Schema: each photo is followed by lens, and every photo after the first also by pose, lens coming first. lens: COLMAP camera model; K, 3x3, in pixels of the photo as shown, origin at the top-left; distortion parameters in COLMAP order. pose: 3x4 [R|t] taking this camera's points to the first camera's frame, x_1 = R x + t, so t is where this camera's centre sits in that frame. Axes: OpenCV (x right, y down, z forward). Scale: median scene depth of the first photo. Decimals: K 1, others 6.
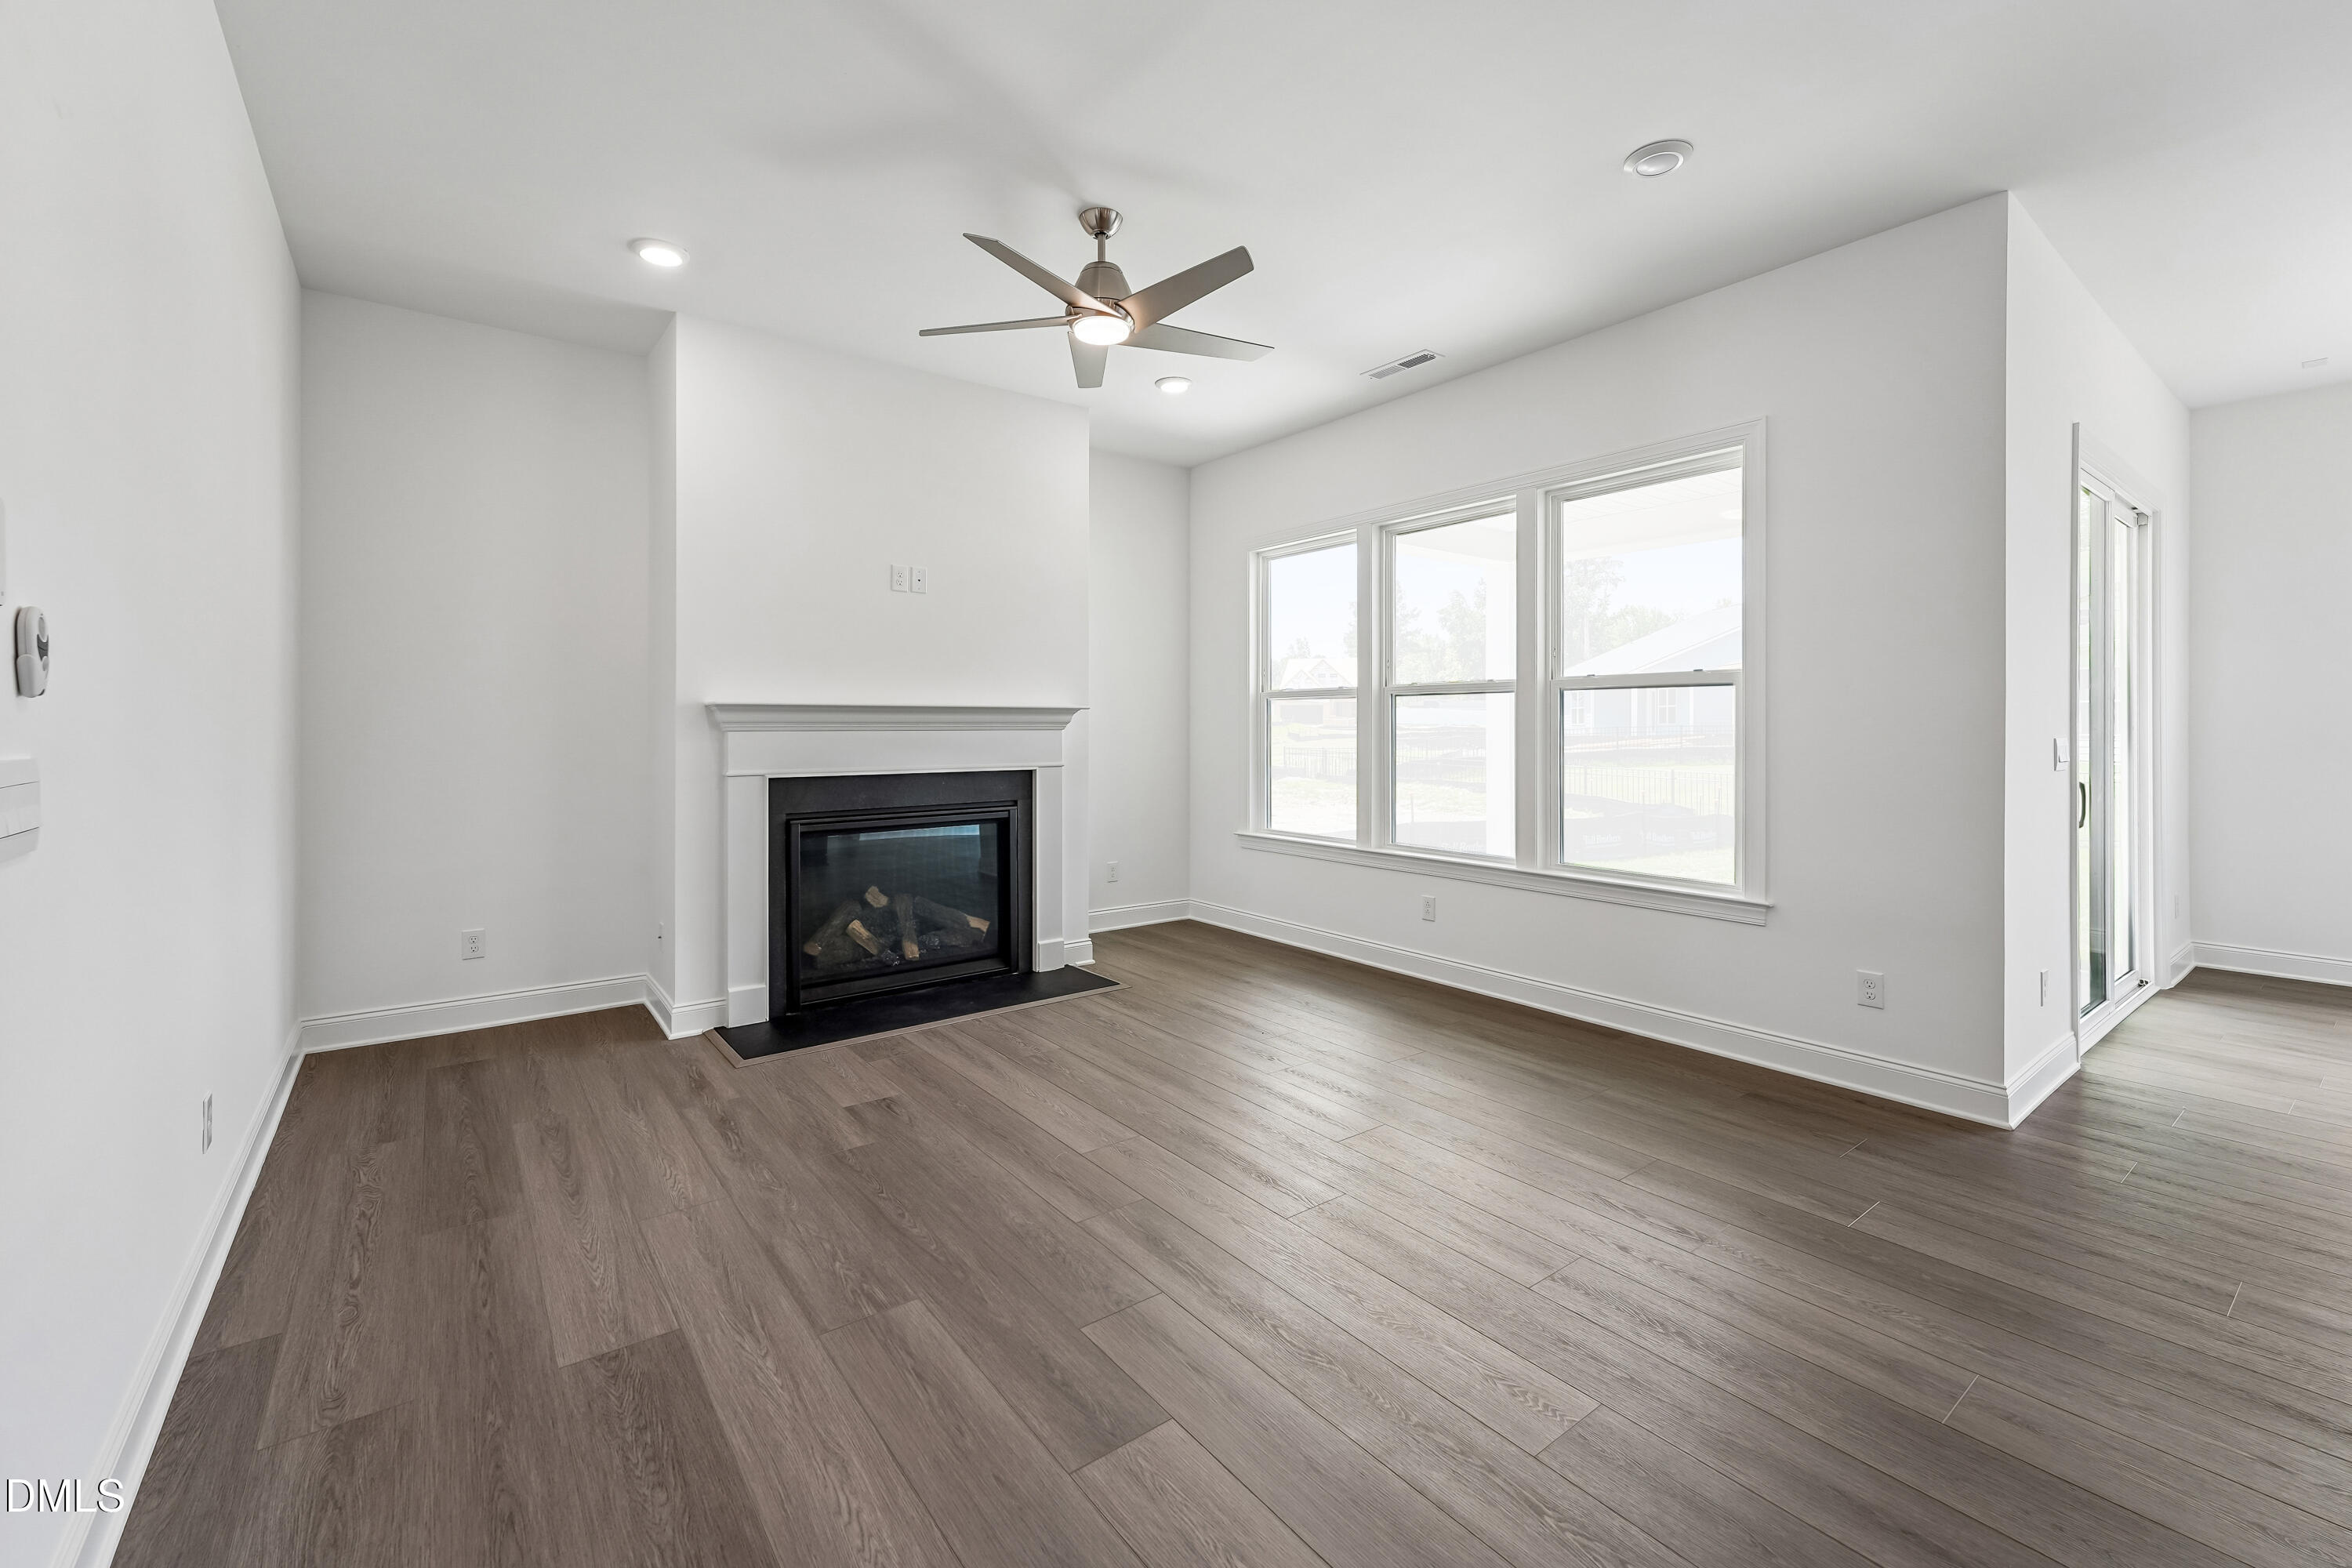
lens RADIAL K [[967.6, 0, 1150.9], [0, 967.6, 720.9], [0, 0, 1]] dist [-0.001970, -0.000287]
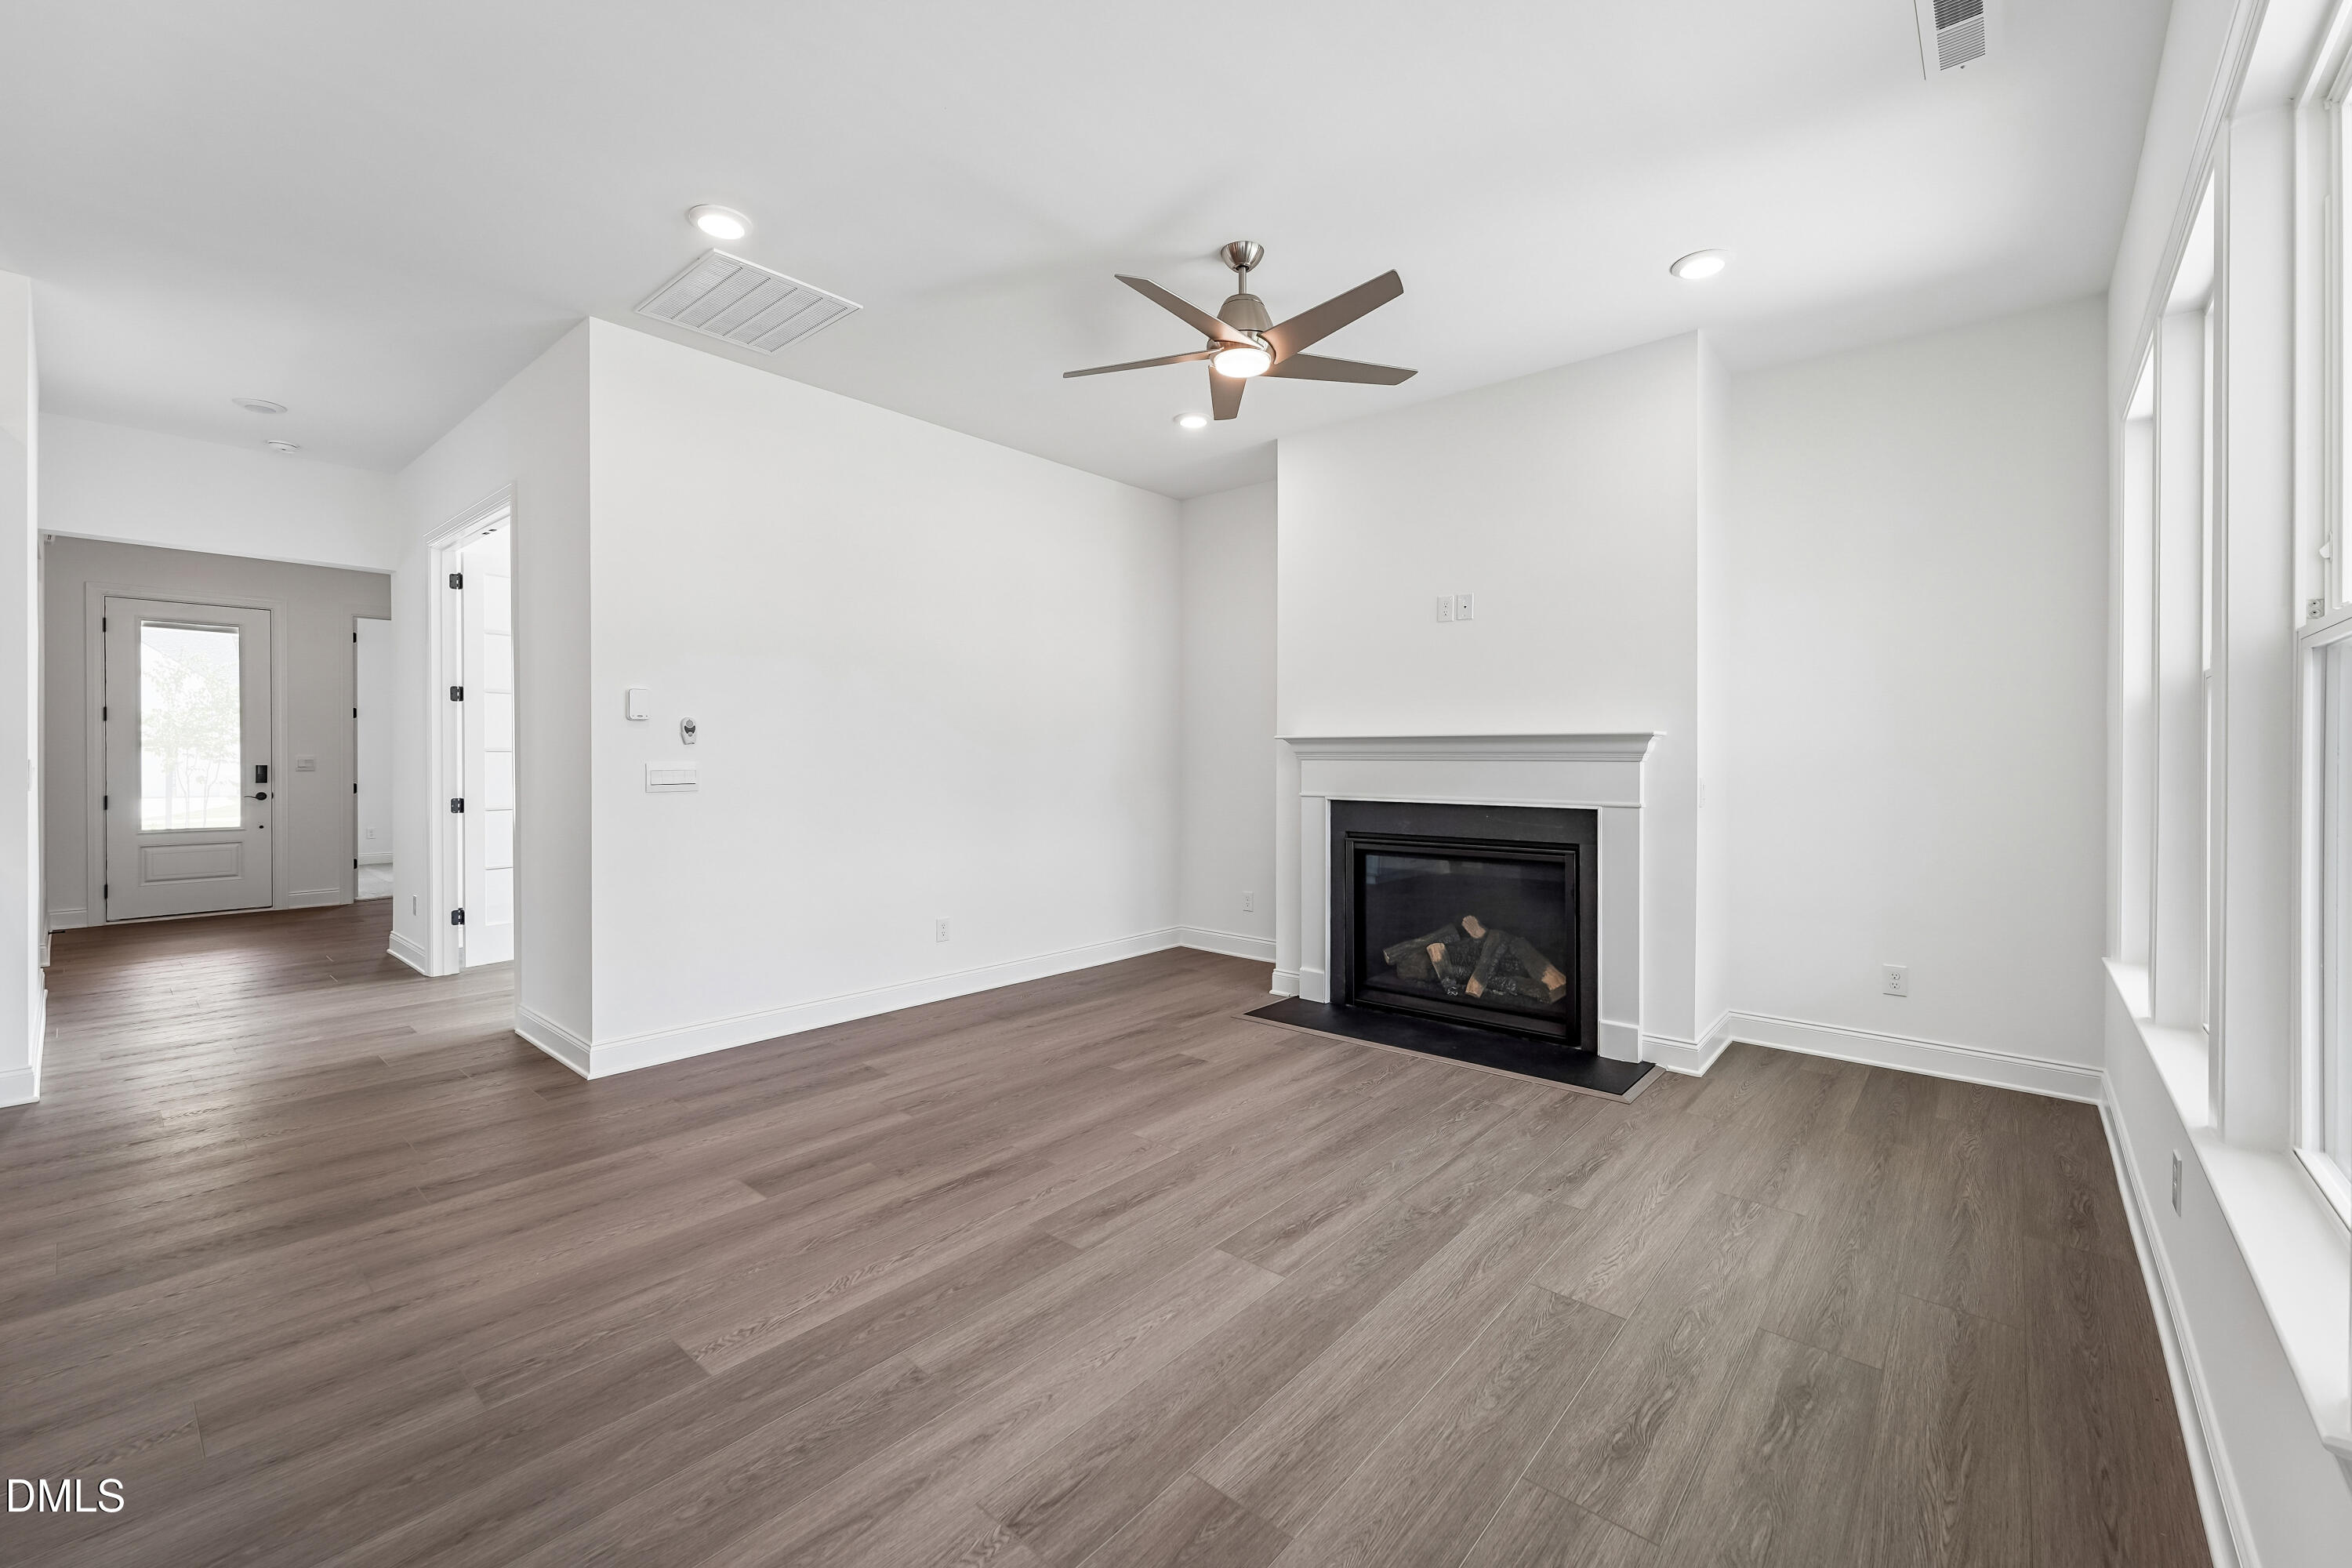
lens RADIAL K [[958.0, 0, 1165.2], [0, 958.0, 759.8], [0, 0, 1]] dist [0.000908, 0.000161]
pose [[0.214408, 0.005106, -0.976731, 0.801677], [0.000748, 0.999985, 0.005392, 0.004281], [0.976744, -0.001887, 0.214401, 0.624817]]
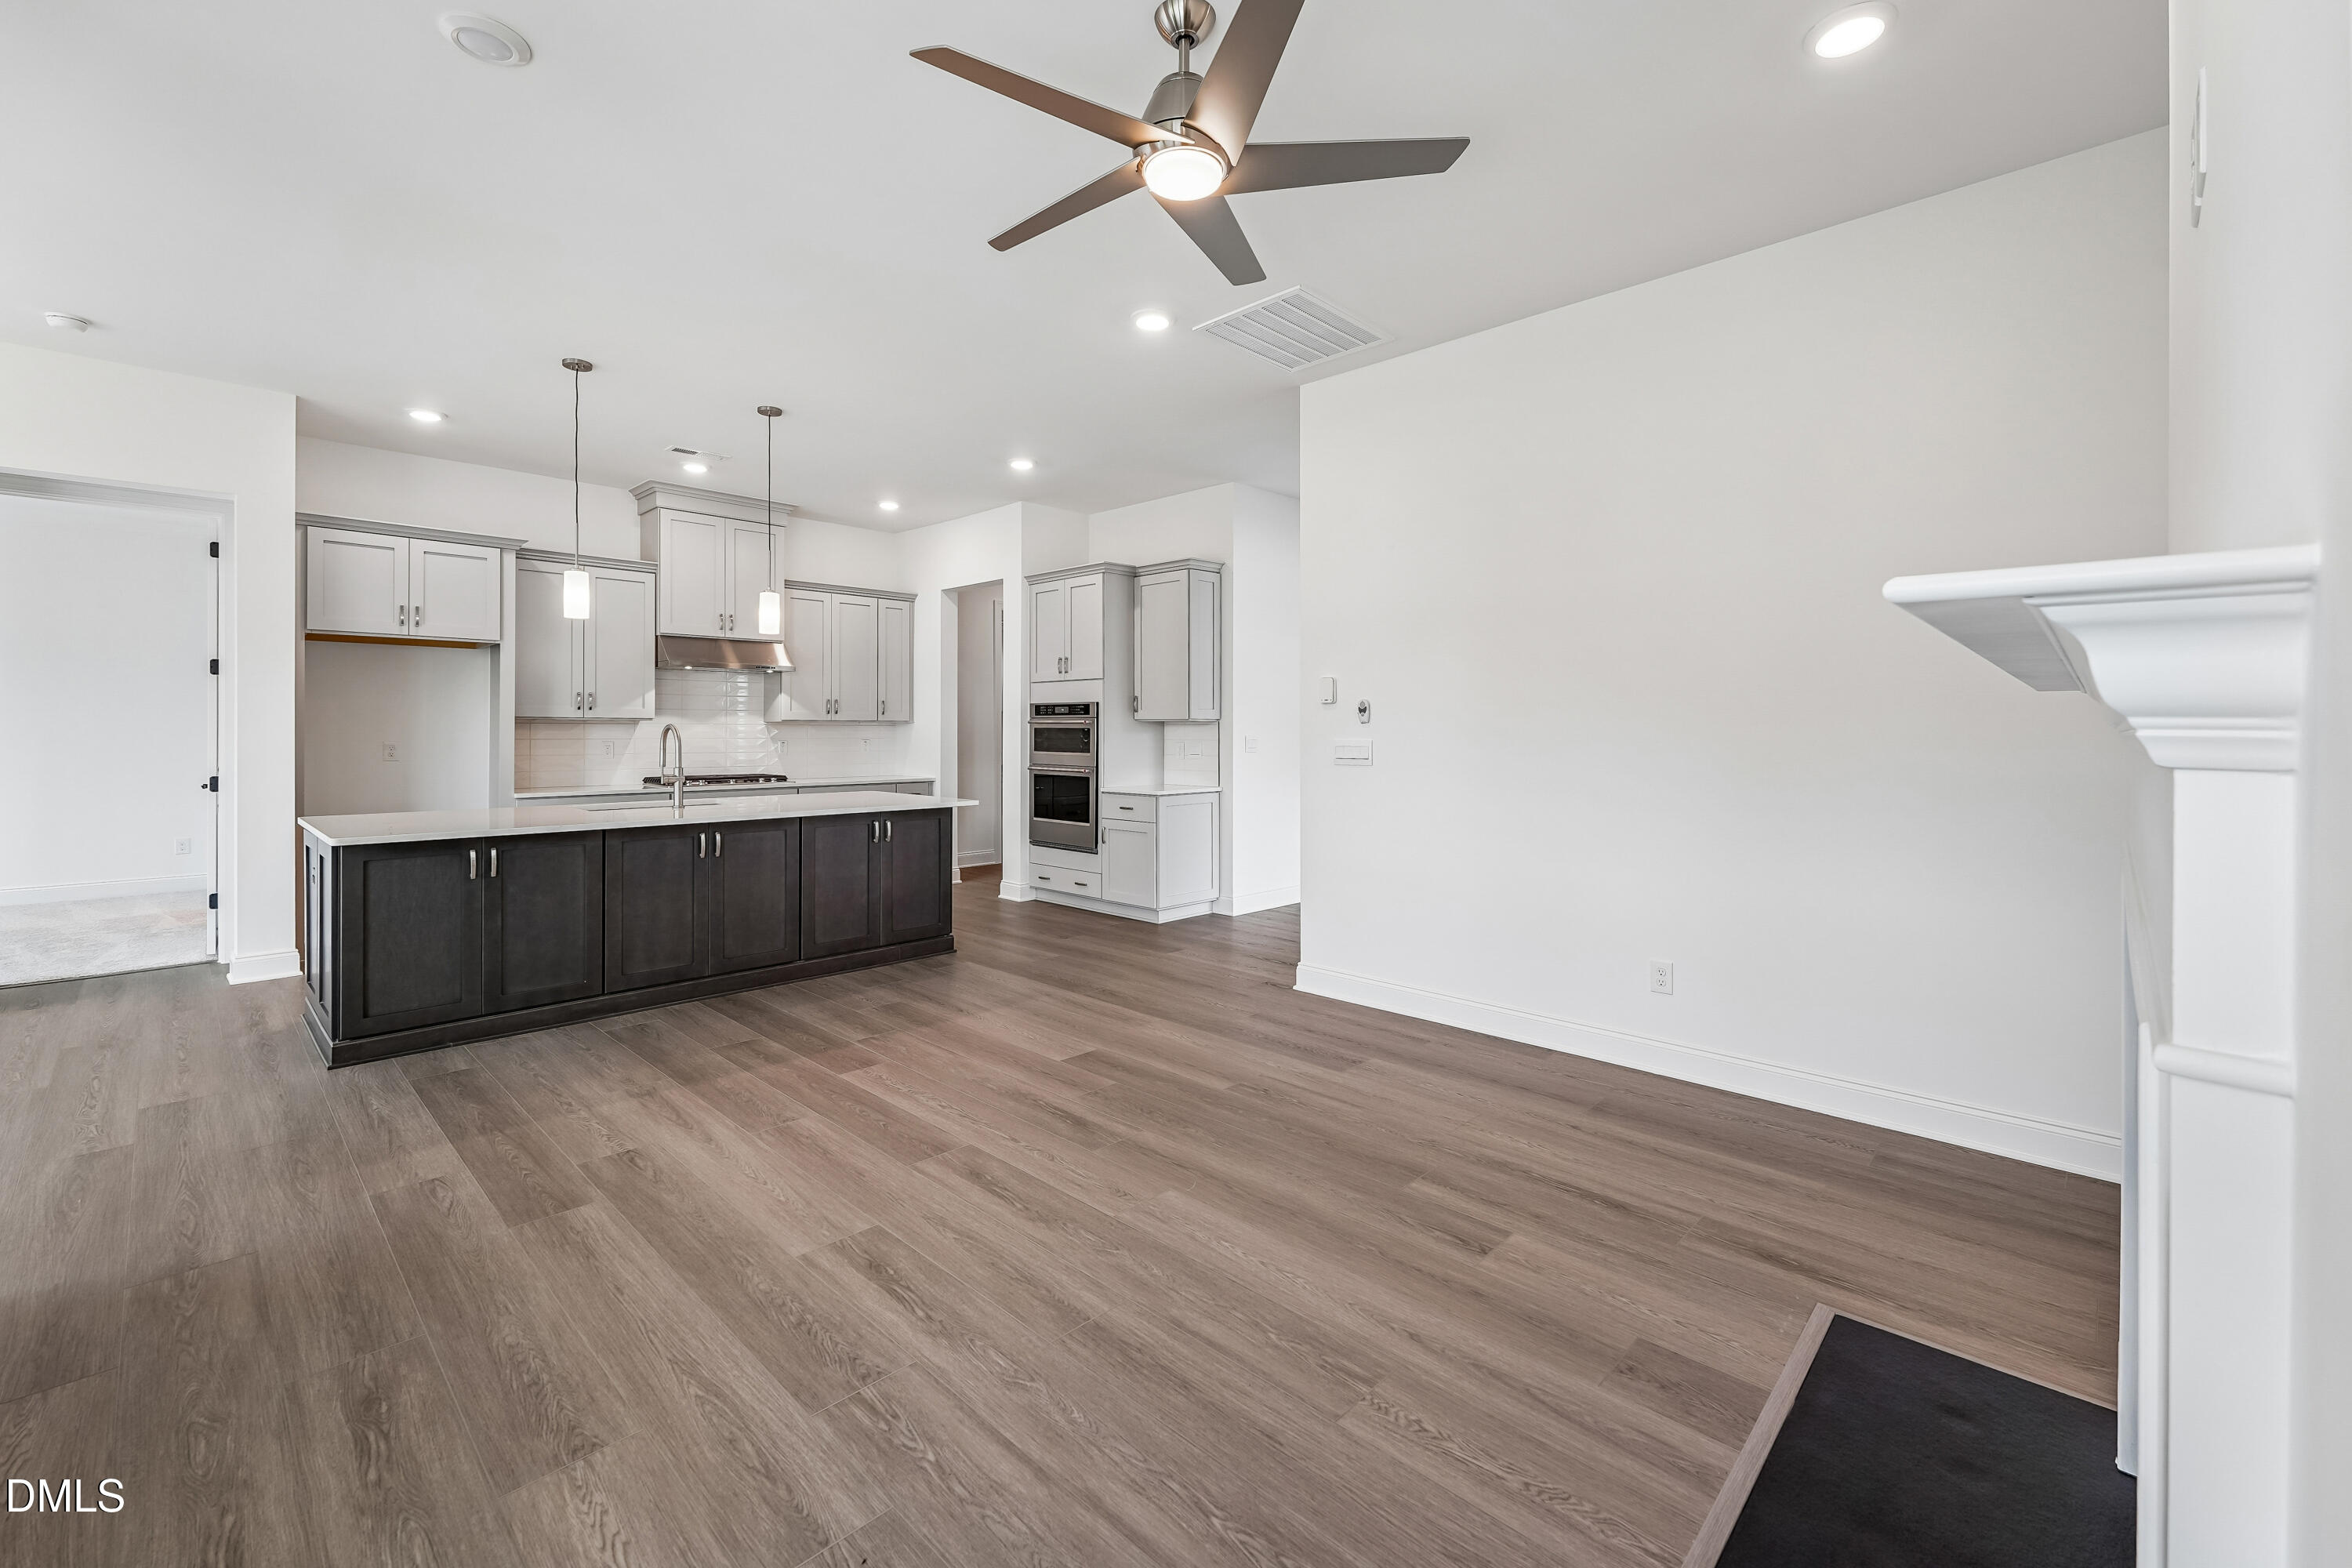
lens RADIAL K [[972.0, 0, 1162.0], [0, 972.0, 731.7], [0, 0, 1]] dist [0.001076, 0.000117]
pose [[-0.986655, -0.004283, -0.162771, 0.071321], [-0.003885, 0.999989, -0.002762, 0.007051], [0.162781, -0.002093, -0.986660, 1.503529]]
